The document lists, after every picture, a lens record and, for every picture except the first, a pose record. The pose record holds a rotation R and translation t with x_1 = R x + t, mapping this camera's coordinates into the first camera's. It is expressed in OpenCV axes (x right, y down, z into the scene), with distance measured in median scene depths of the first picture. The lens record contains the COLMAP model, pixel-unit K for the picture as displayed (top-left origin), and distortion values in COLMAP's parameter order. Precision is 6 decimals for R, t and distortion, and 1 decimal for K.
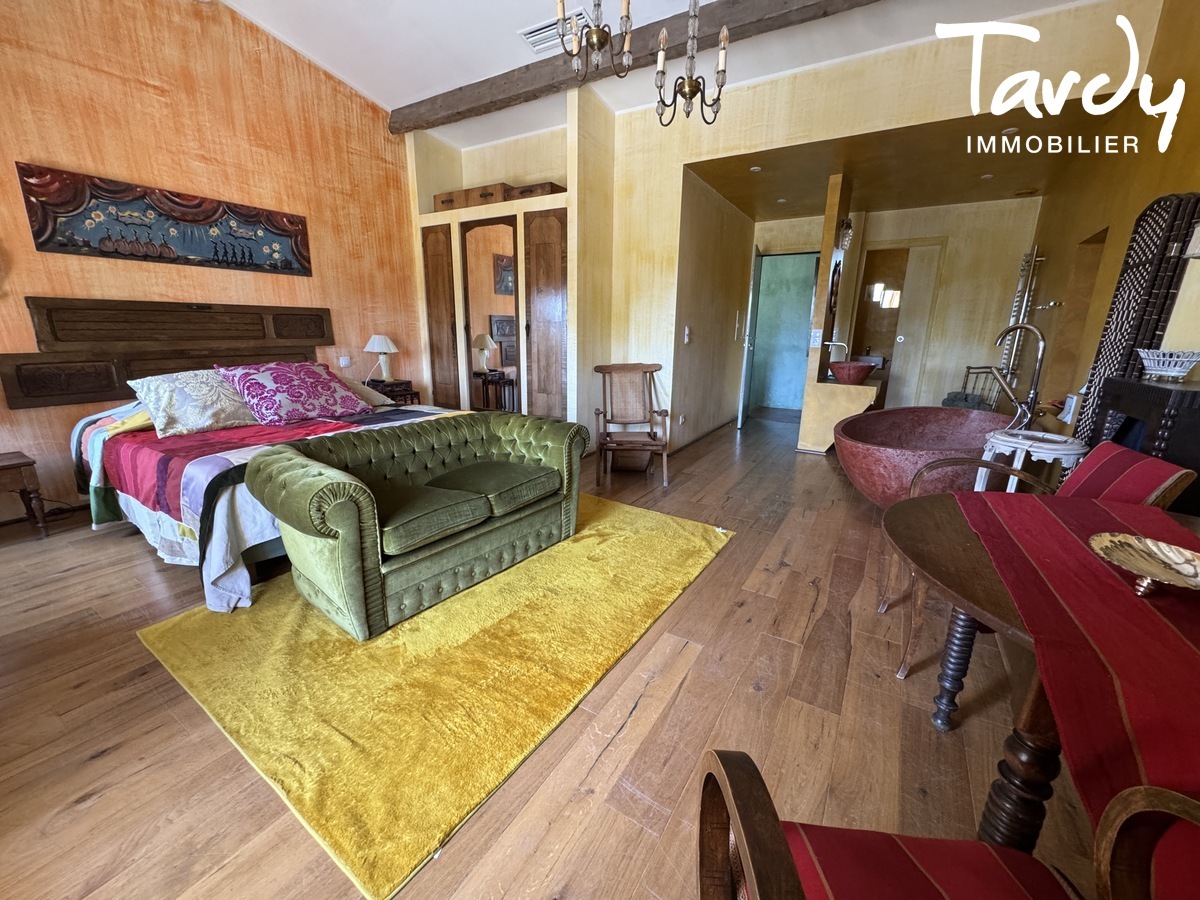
lens RADIAL K [[478.9, 0, 601.7], [0, 478.9, 451.0], [0, 0, 1]] dist [-0.003695, 0.000146]
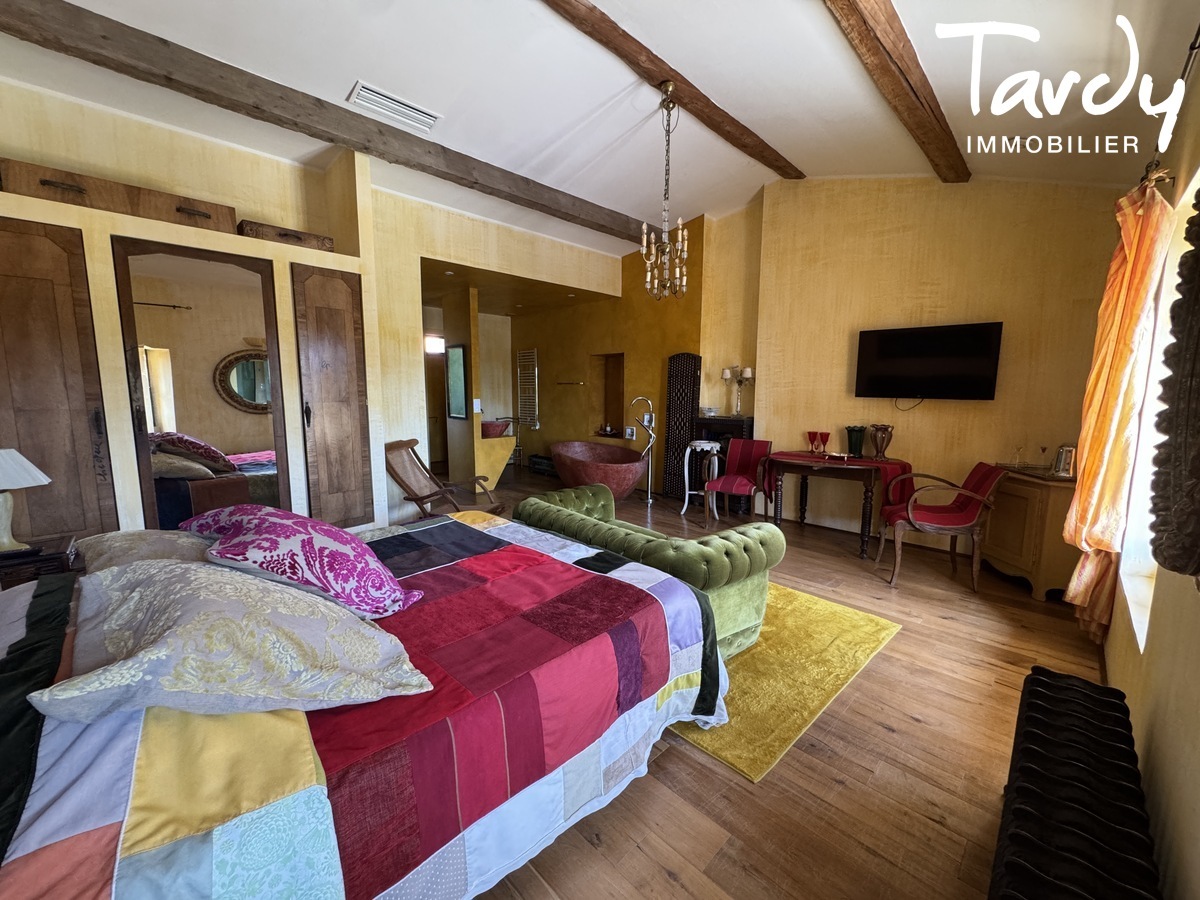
lens RADIAL K [[478.9, 0, 601.7], [0, 478.9, 451.0], [0, 0, 1]] dist [-0.003695, 0.000146]
pose [[0.231218, -0.141799, 0.962513, -0.795373], [0.241598, 0.966701, 0.084378, -0.155482], [-0.942427, 0.213032, 0.257777, 0.402013]]
